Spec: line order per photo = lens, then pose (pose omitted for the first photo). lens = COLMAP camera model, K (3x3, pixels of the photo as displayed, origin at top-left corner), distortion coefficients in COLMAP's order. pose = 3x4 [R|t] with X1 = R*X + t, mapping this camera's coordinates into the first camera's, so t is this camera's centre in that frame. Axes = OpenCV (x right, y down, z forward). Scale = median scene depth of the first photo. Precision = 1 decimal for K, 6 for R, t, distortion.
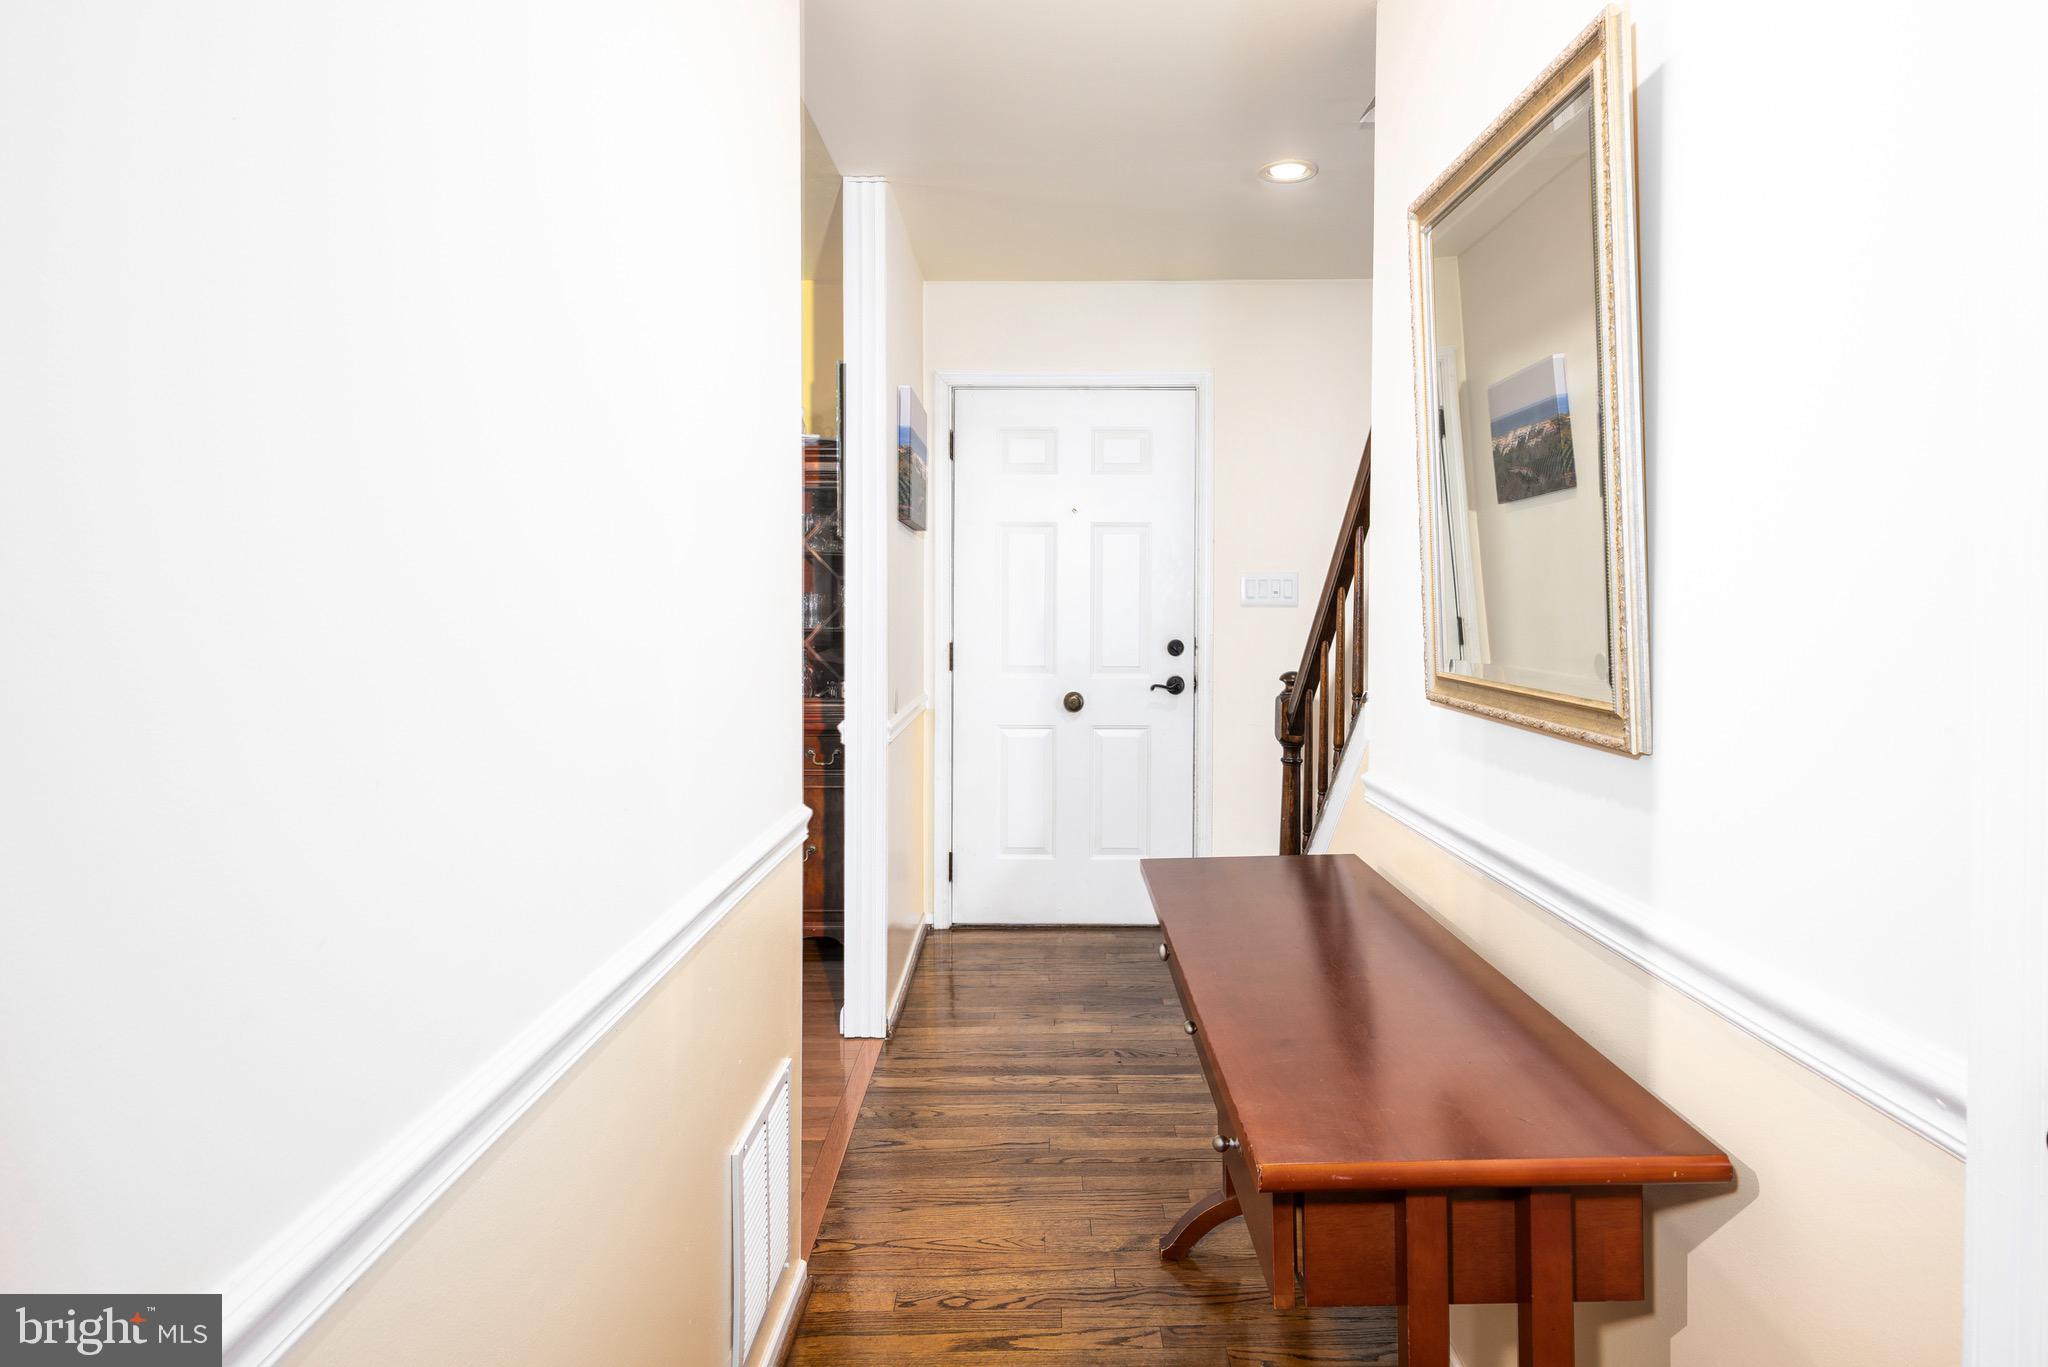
lens RADIAL K [[995.4, 0, 1026.2], [0, 995.4, 682.2], [0, 0, 1]] dist [-0.001266, 0.003931]
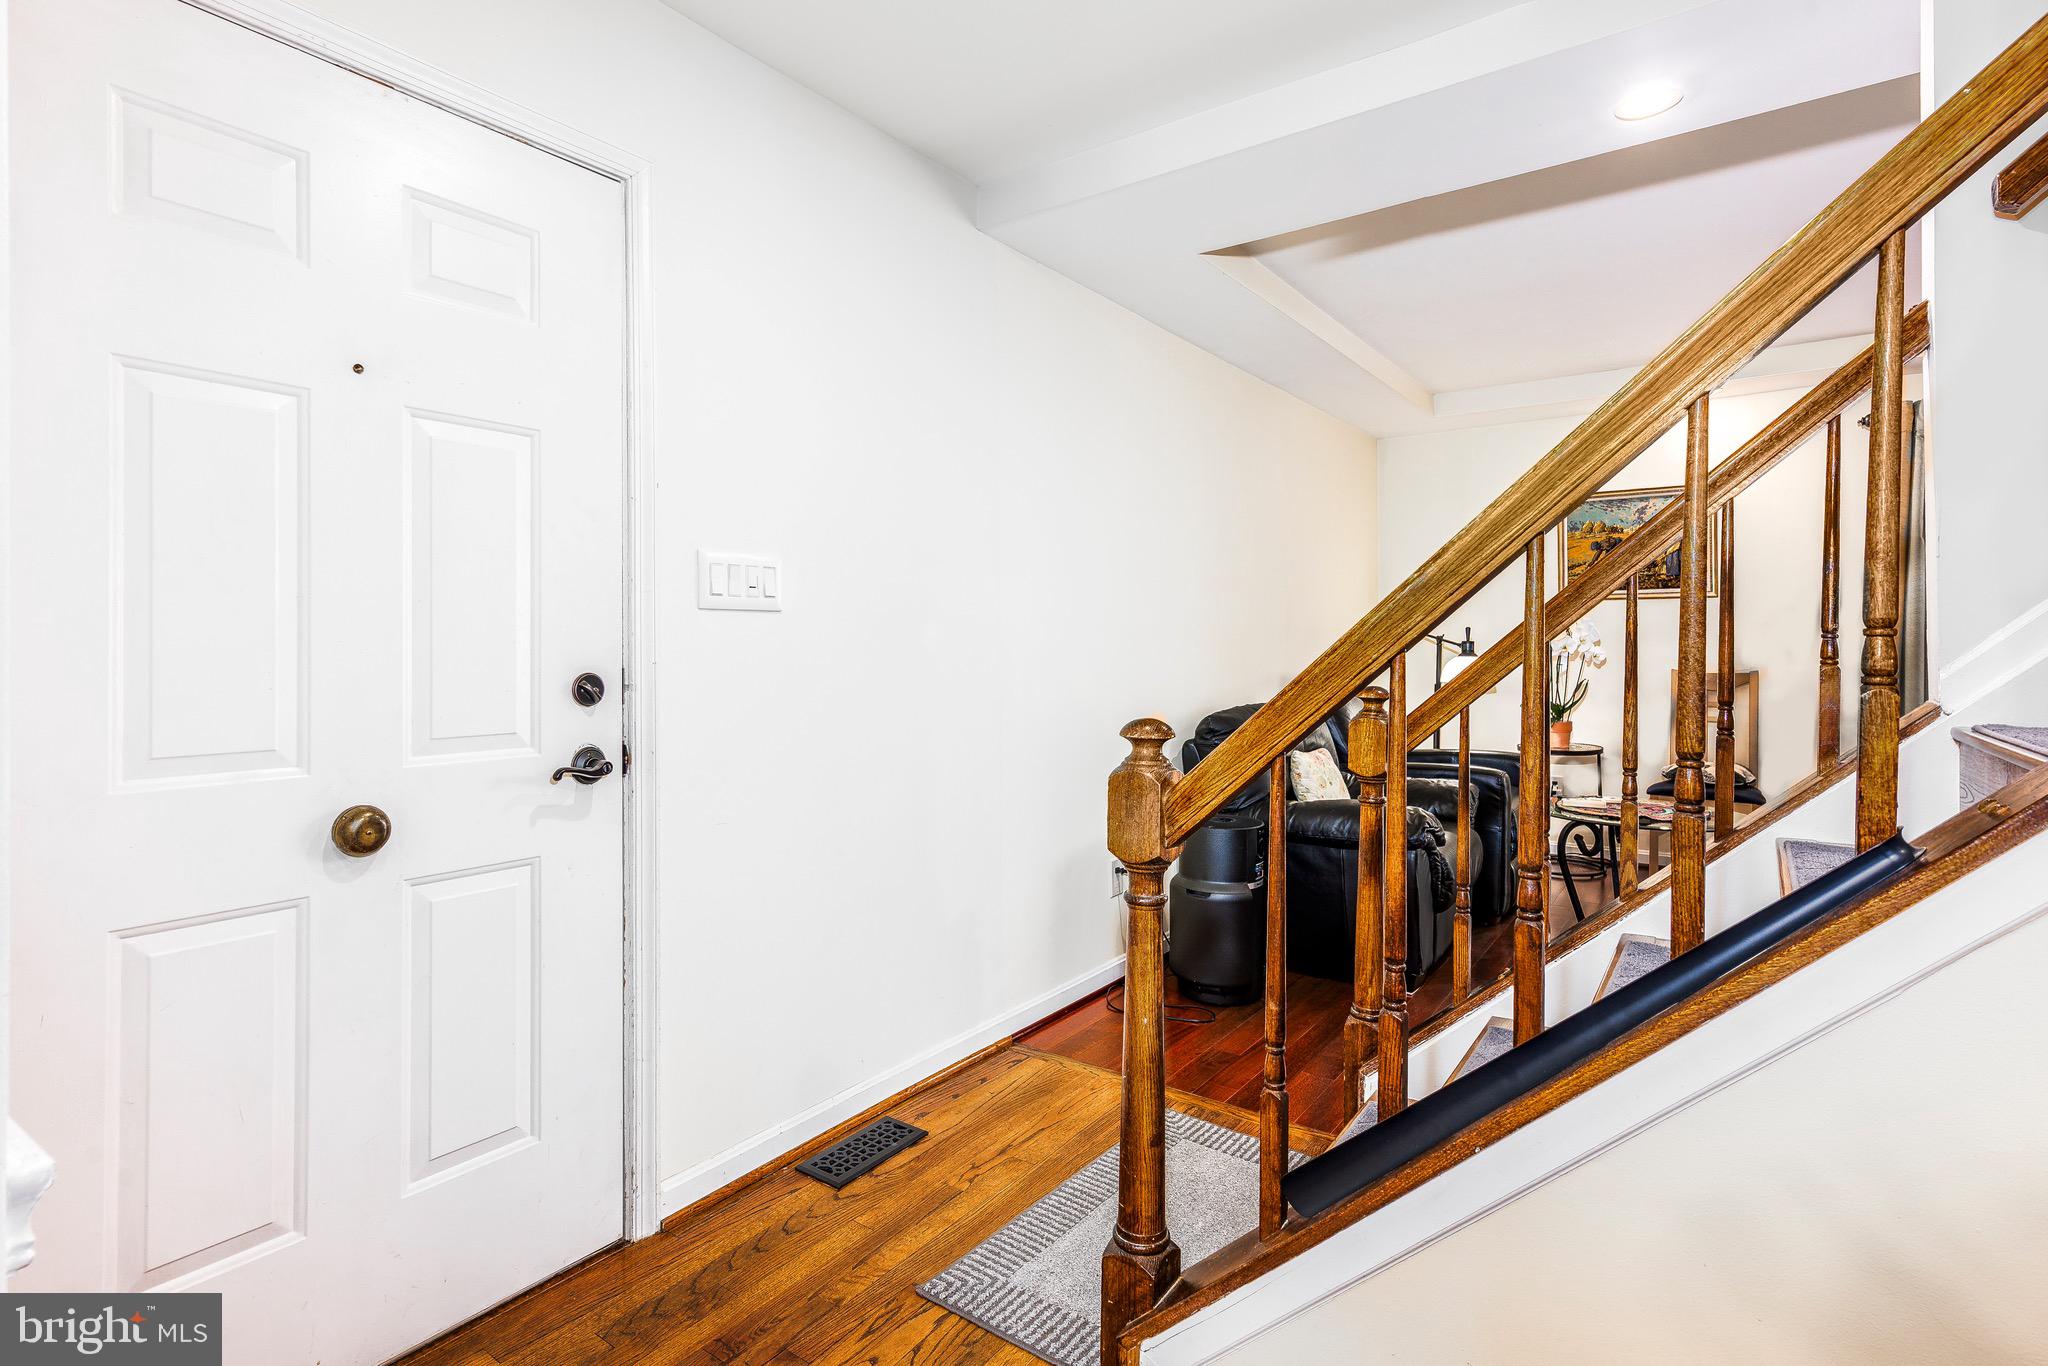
lens RADIAL K [[995.4, 0, 1038.0], [0, 995.4, 662.2], [0, 0, 1]] dist [-0.001266, 0.003931]
pose [[0.584880, -0.013728, 0.811004, -0.118773], [0.063695, 0.997546, -0.029050, -0.019533], [-0.808615, 0.068648, 0.584319, 0.531490]]
